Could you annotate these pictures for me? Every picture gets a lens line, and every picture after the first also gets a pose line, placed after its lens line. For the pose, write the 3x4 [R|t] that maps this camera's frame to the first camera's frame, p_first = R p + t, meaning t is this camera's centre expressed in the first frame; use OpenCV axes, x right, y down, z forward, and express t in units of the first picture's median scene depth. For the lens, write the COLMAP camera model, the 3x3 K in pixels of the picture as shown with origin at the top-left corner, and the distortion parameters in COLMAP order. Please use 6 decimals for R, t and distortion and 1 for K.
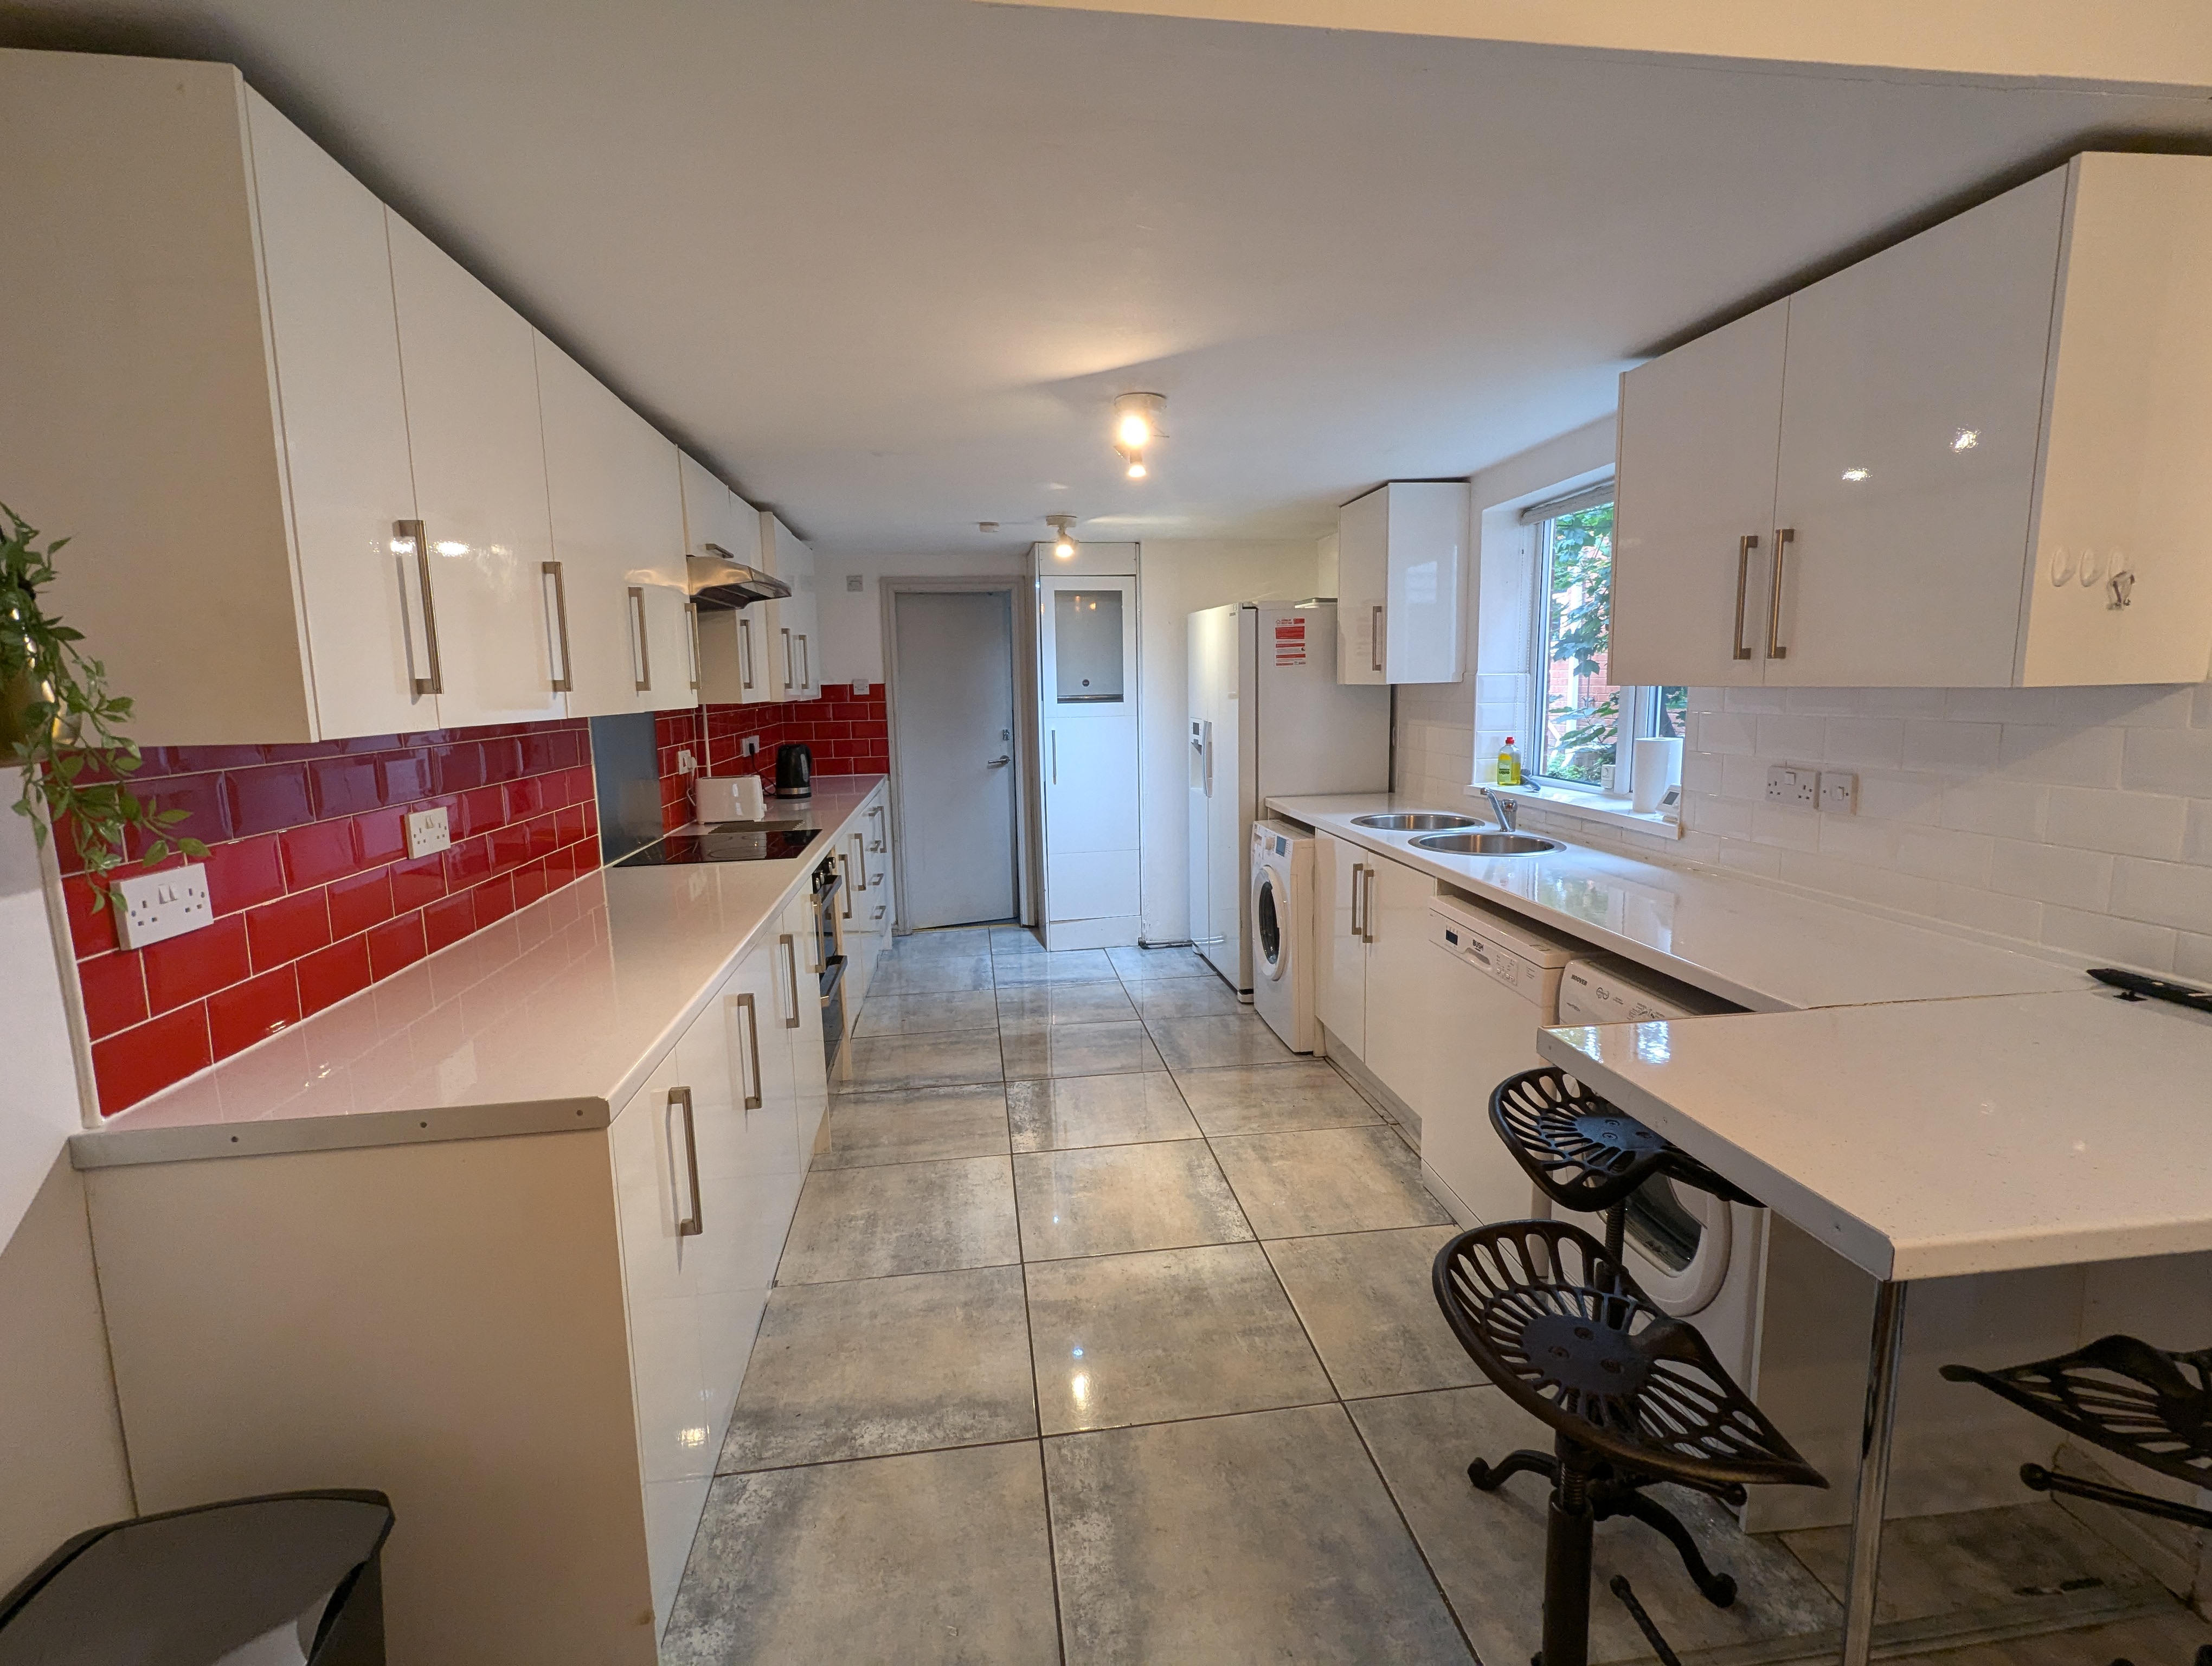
lens RADIAL K [[1044.0, 0, 1119.2], [0, 1044.0, 833.3], [0, 0, 1]] dist [0.001389, -0.000584]
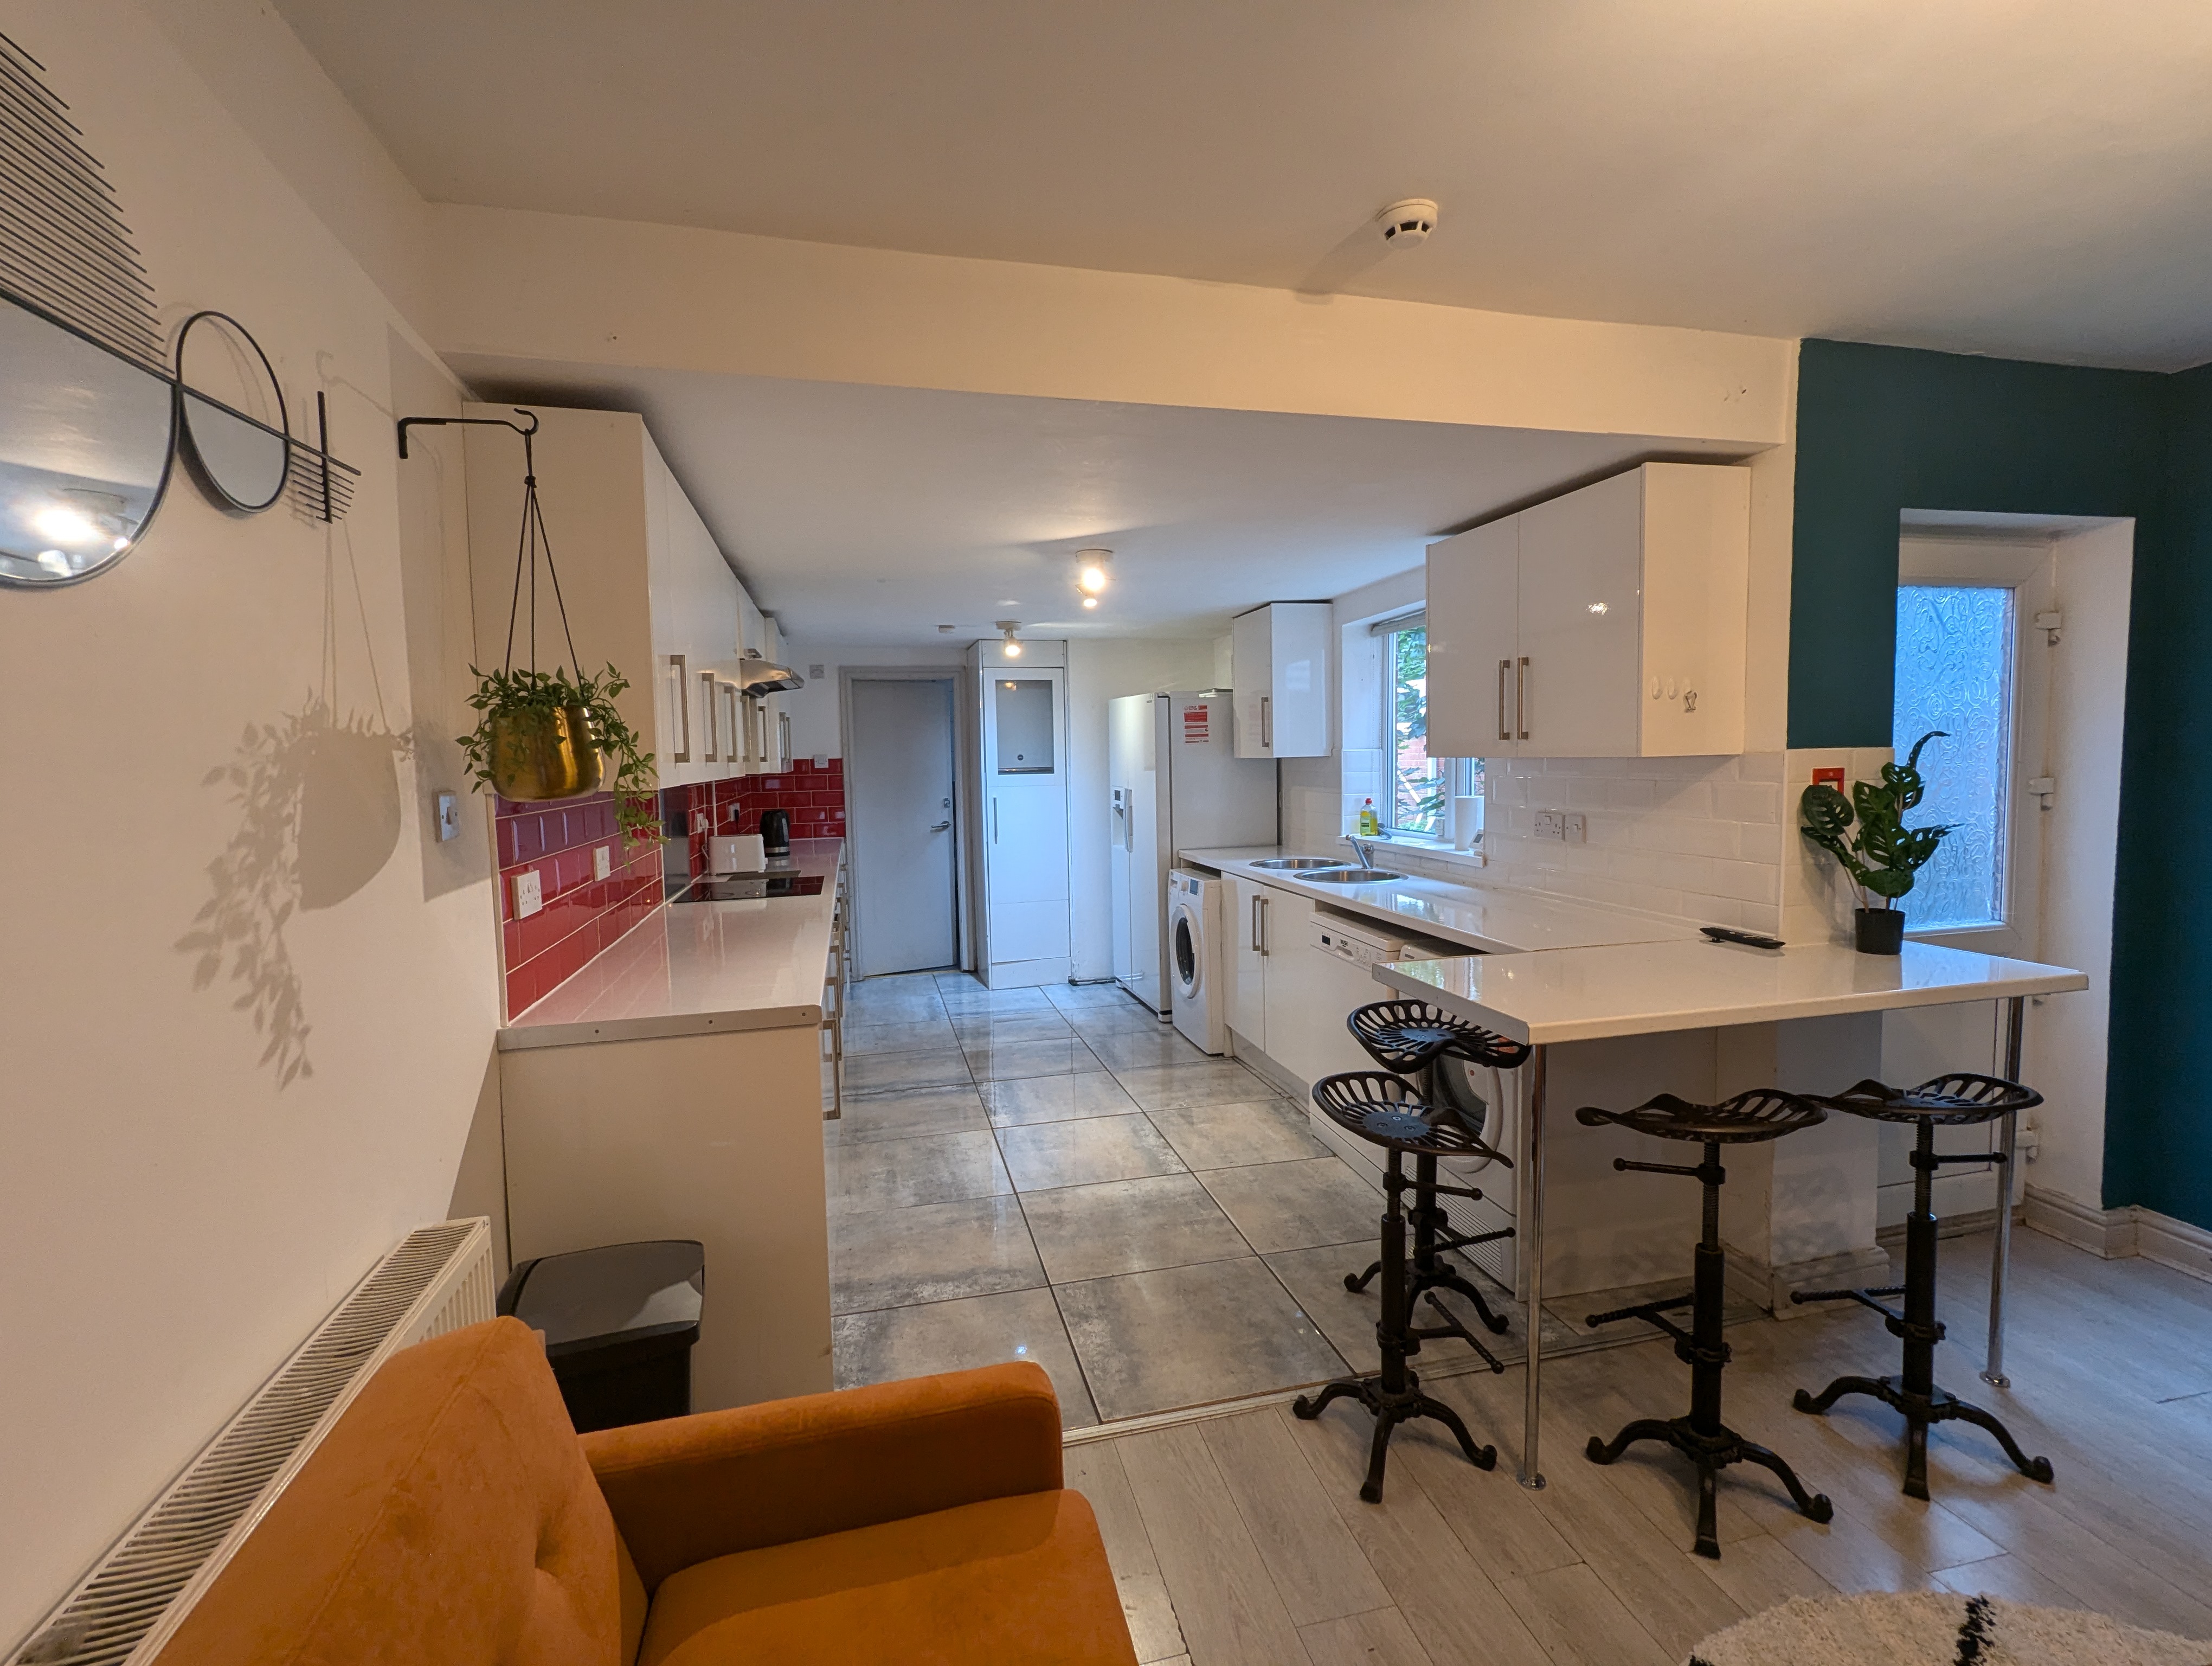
lens RADIAL K [[1044.0, 0, 1119.2], [0, 1044.0, 833.3], [0, 0, 1]] dist [0.001389, -0.000584]
pose [[0.994576, -0.008843, 0.103636, -0.066160], [0.016247, 0.997357, -0.070815, 0.037437], [-0.102736, 0.072115, 0.992091, -0.244503]]
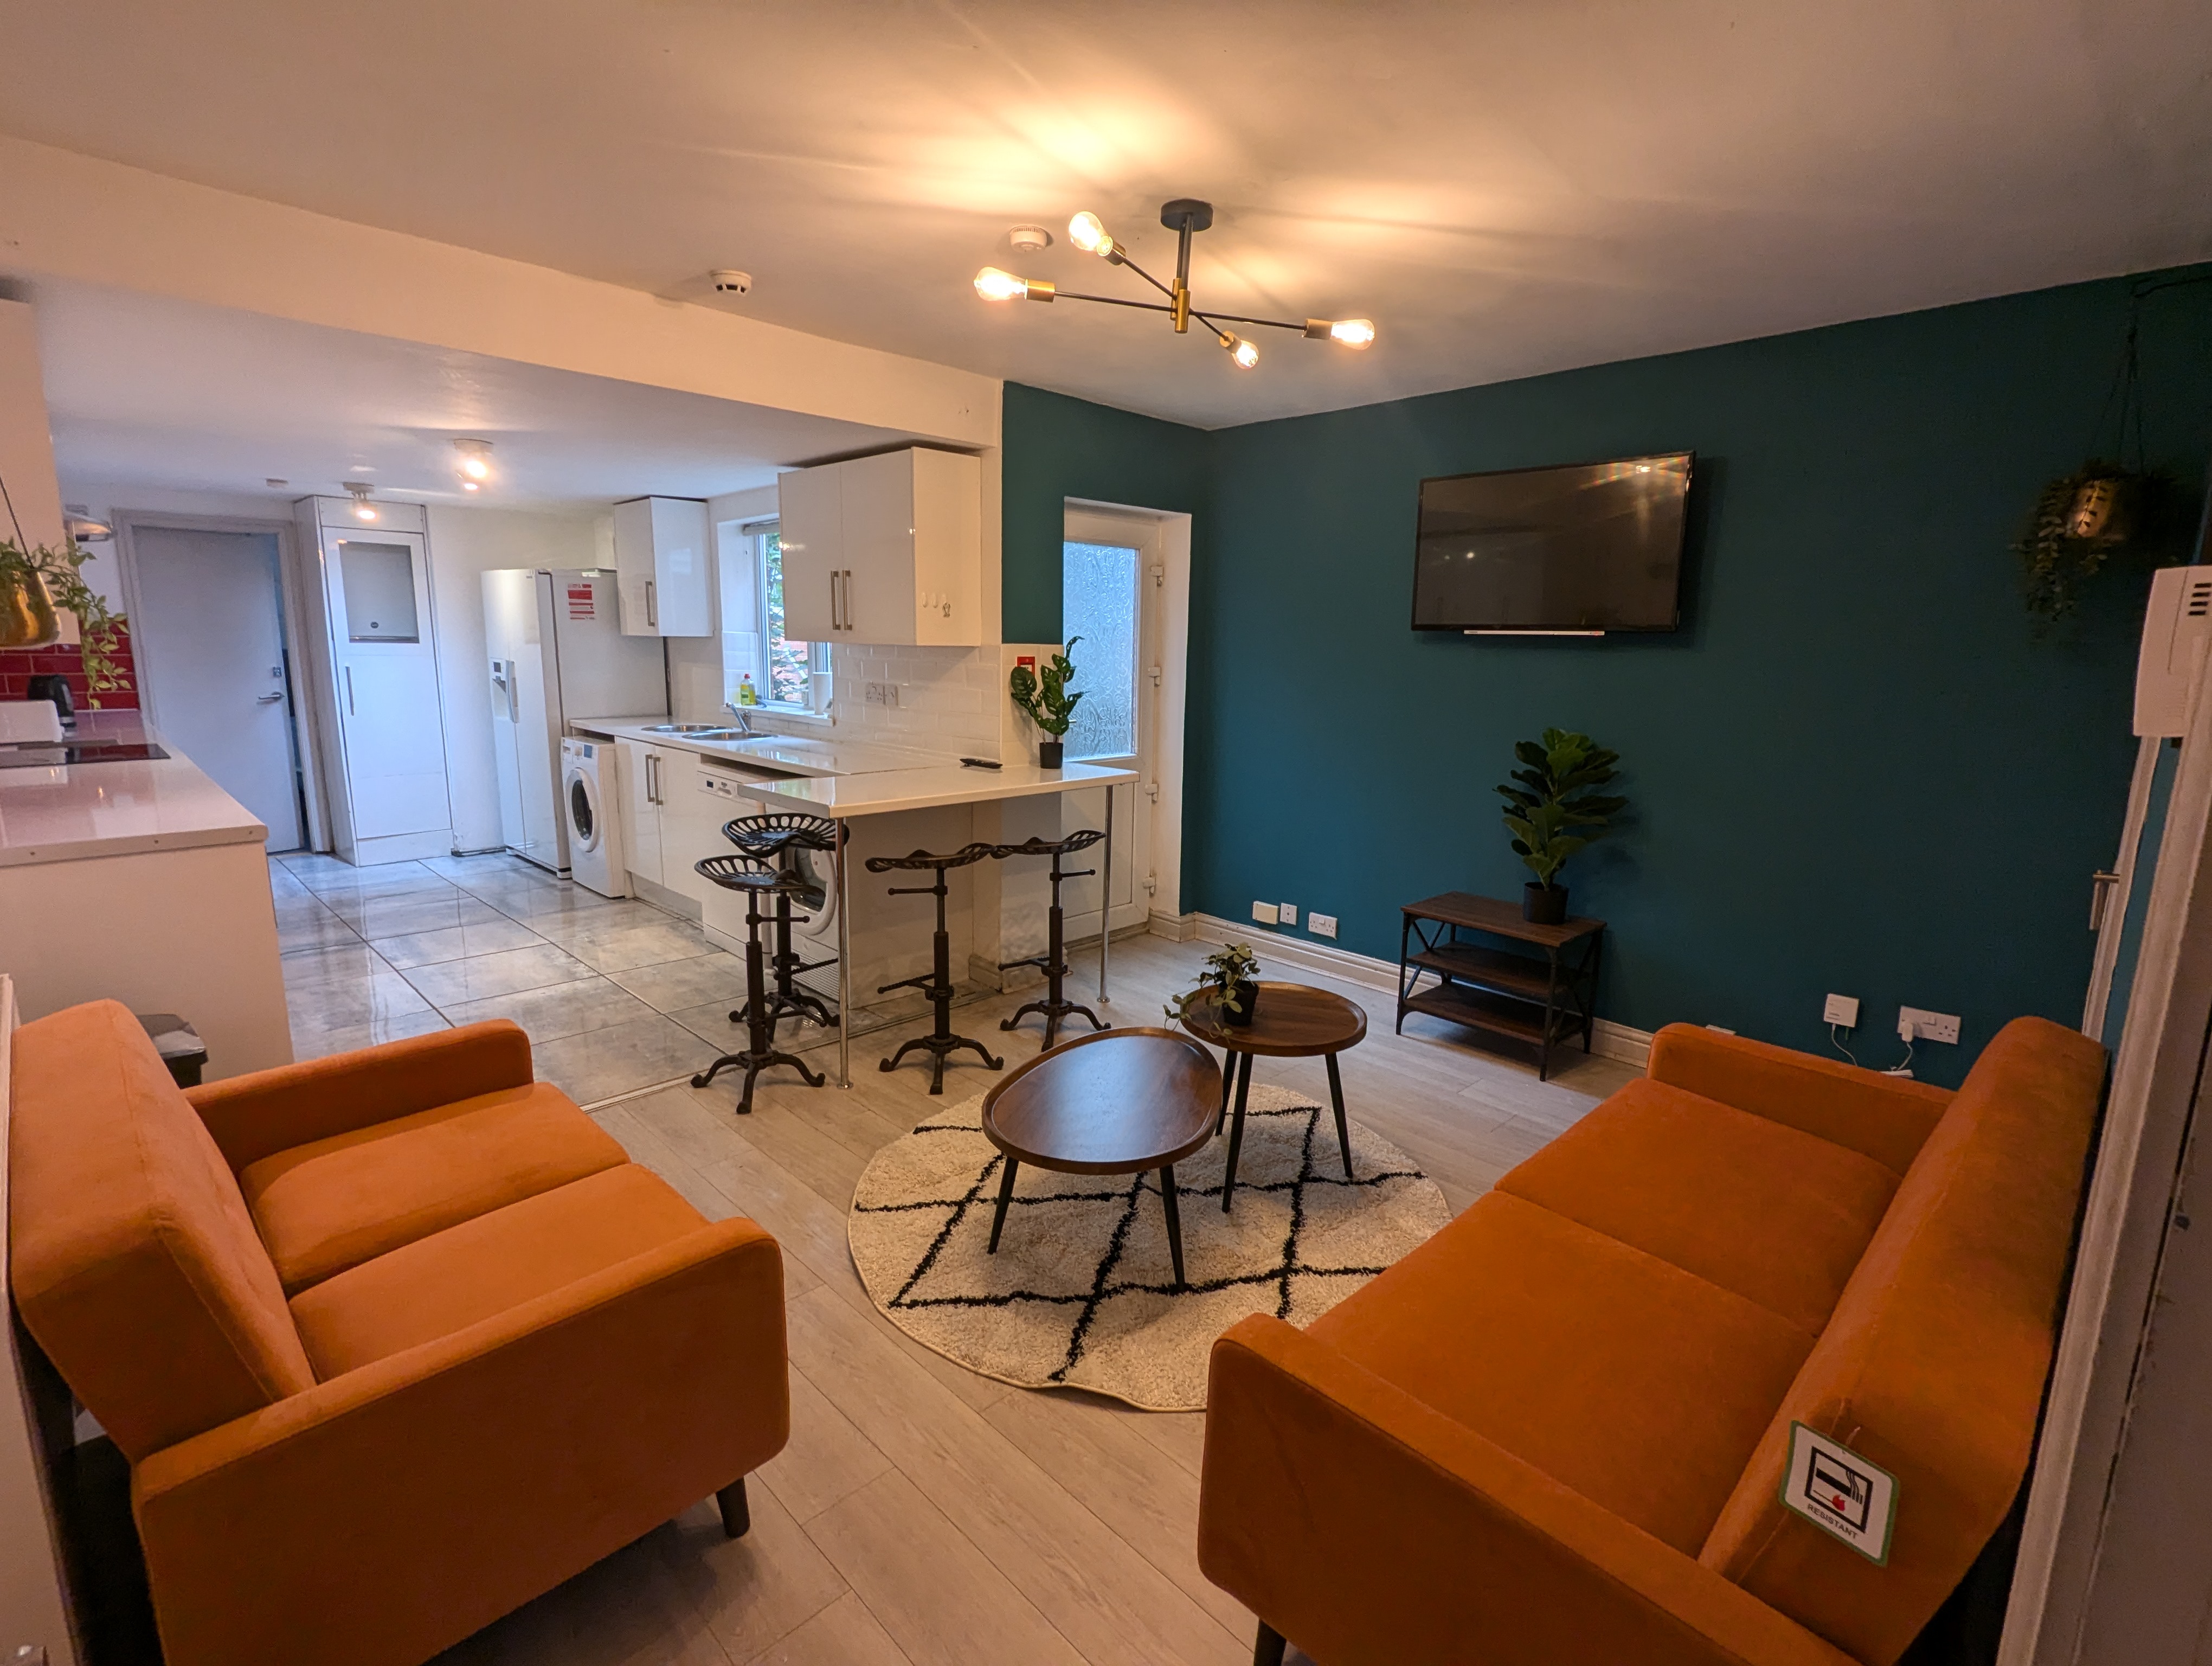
lens RADIAL K [[1044.0, 0, 1119.2], [0, 1044.0, 833.3], [0, 0, 1]] dist [0.001389, -0.000584]
pose [[0.792869, -0.076647, 0.604553, -0.140748], [0.052421, 0.996960, 0.057649, 0.083128], [-0.607134, -0.014017, 0.794476, -0.564565]]
